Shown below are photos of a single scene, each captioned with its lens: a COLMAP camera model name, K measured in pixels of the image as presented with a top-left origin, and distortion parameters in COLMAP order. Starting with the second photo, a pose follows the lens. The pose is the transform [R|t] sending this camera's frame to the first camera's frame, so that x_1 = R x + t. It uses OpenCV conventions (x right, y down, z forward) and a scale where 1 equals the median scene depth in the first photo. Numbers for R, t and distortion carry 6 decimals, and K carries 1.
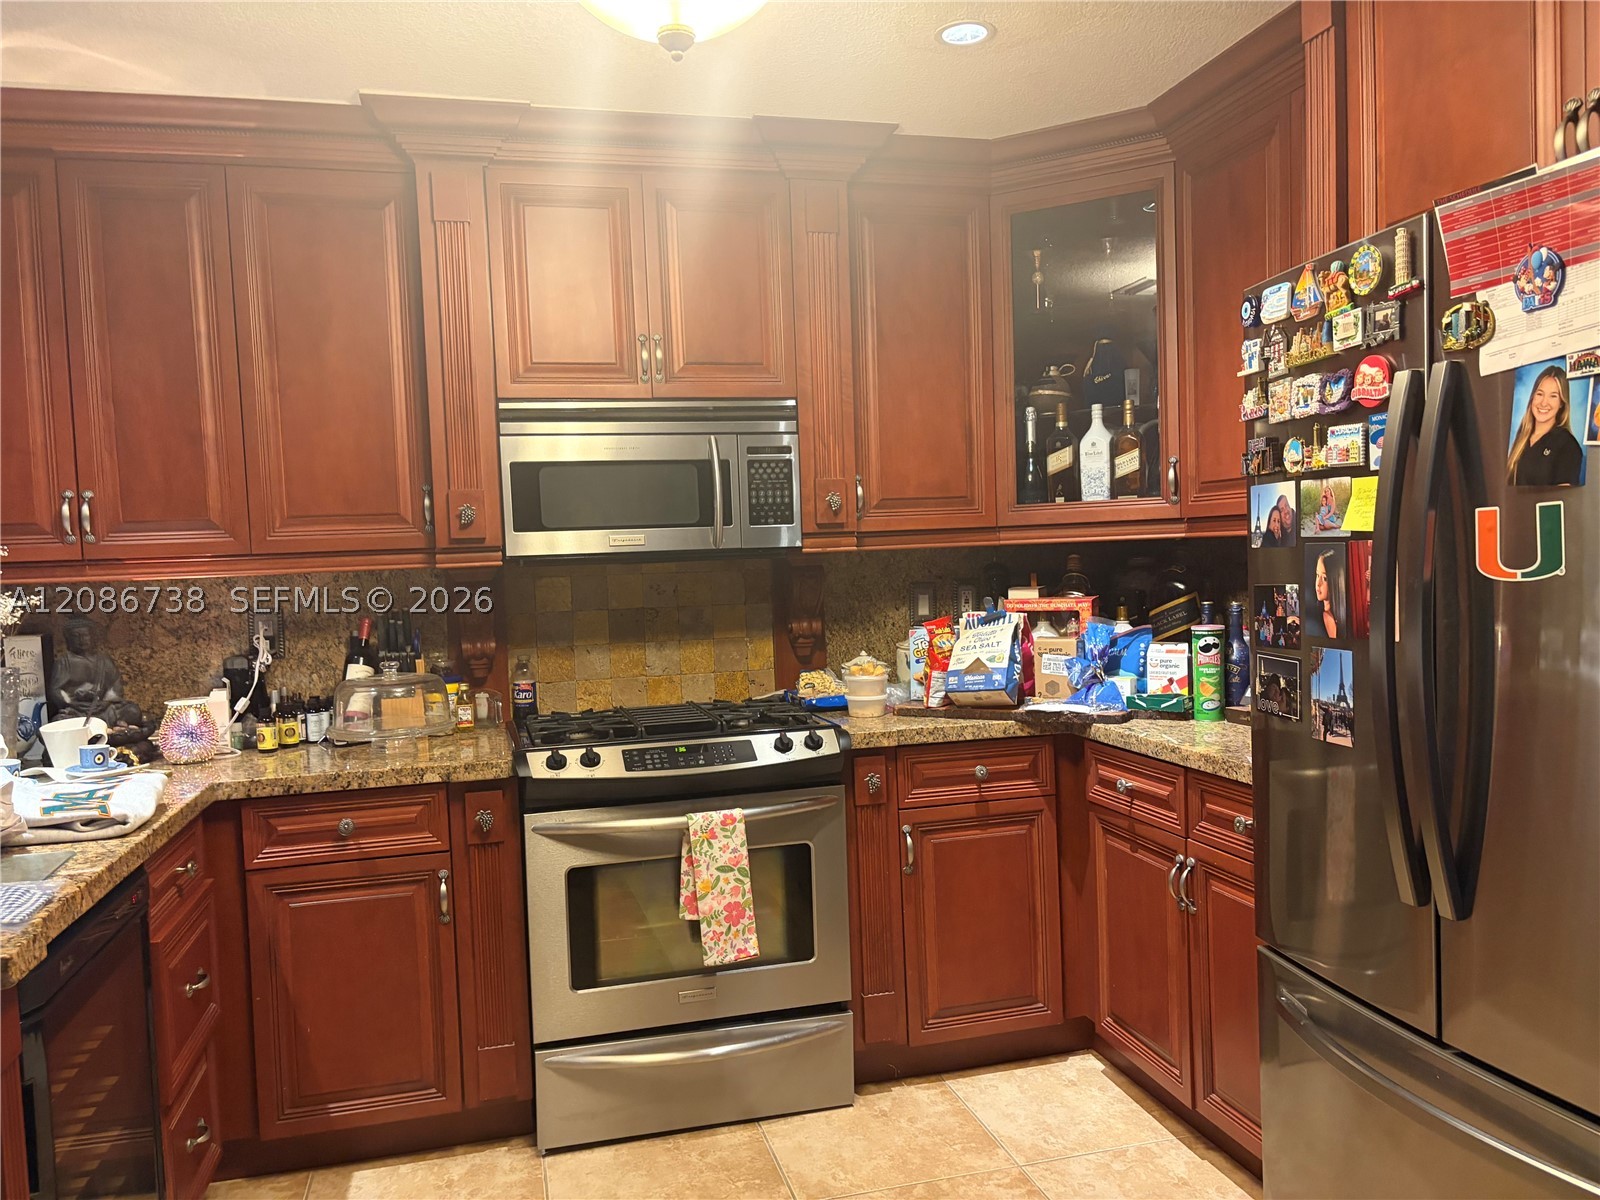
lens RADIAL K [[1209.2, 0, 800.0], [0, 1209.2, 600.0], [0, 0, 1]] dist [0.045915, -0.042309]
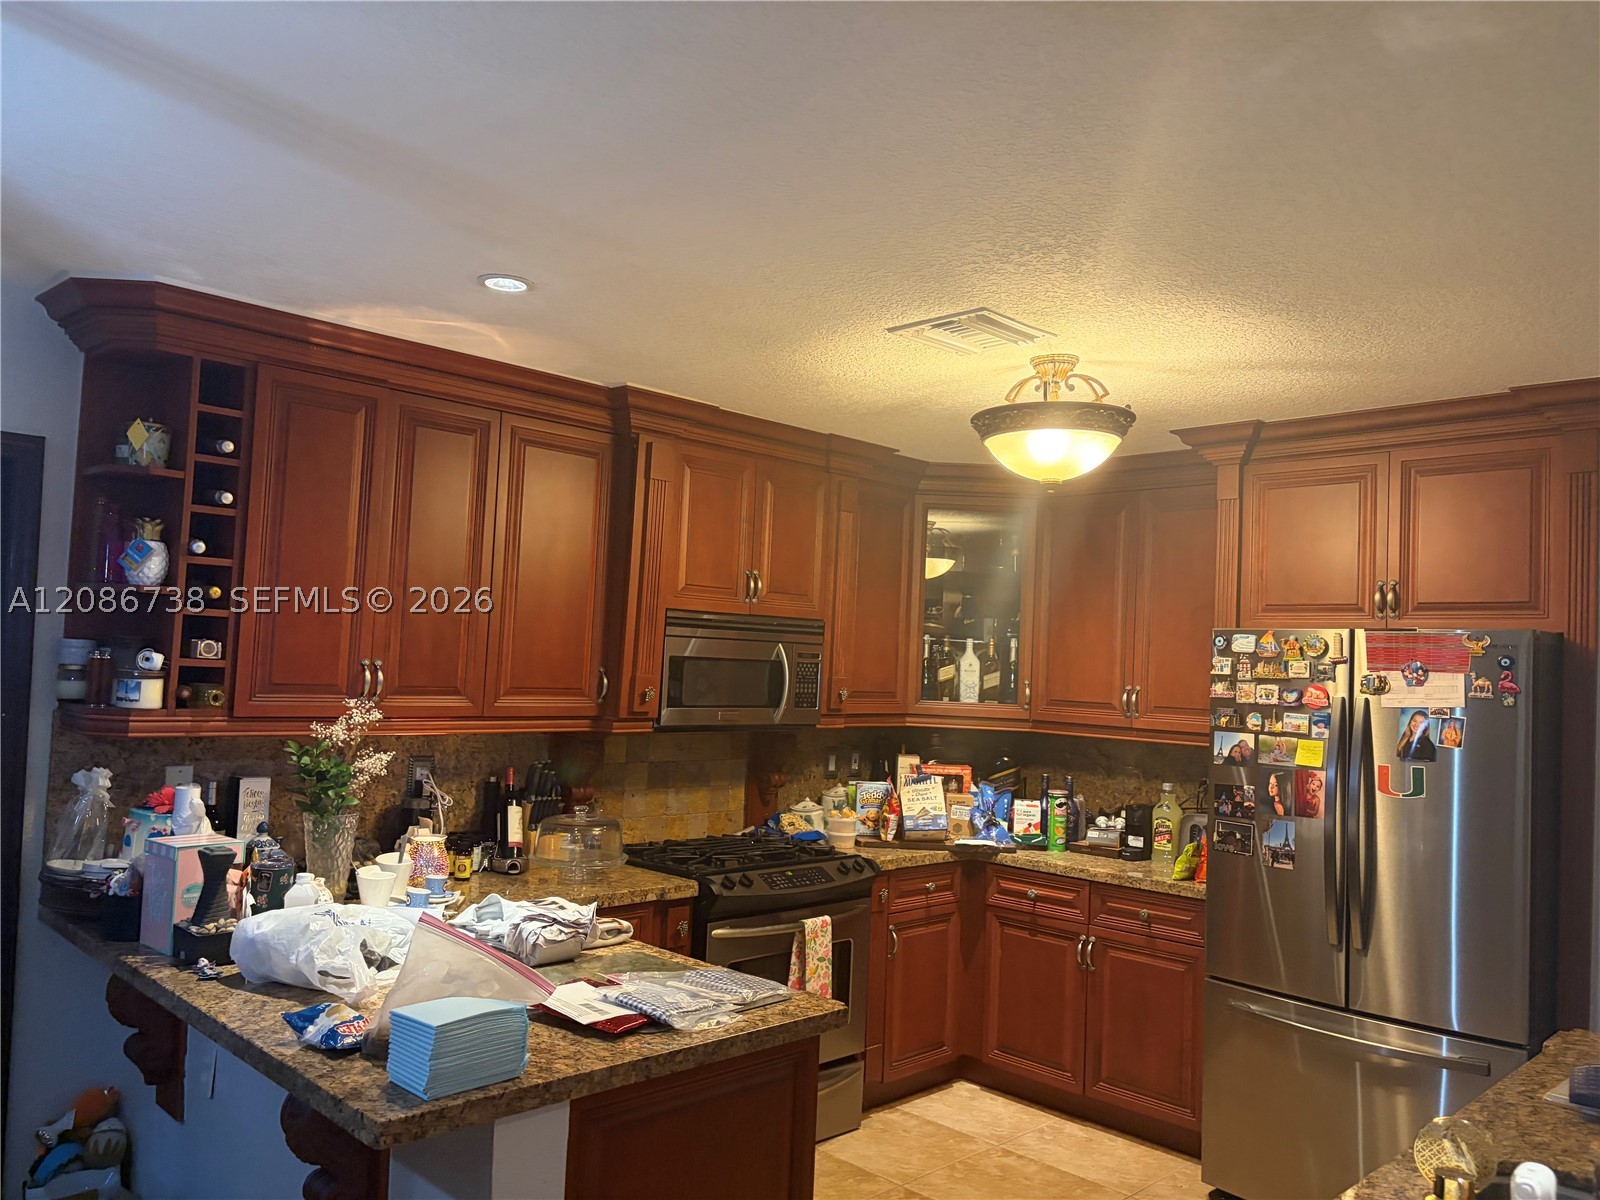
lens RADIAL K [[1209.2, 0, 800.0], [0, 1209.2, 600.0], [0, 0, 1]] dist [0.045915, -0.042309]
pose [[0.863760, 0.099396, 0.494003, -0.825042], [-0.052671, 0.992791, -0.107661, -0.041038], [-0.501143, 0.066974, 0.862769, -0.241718]]
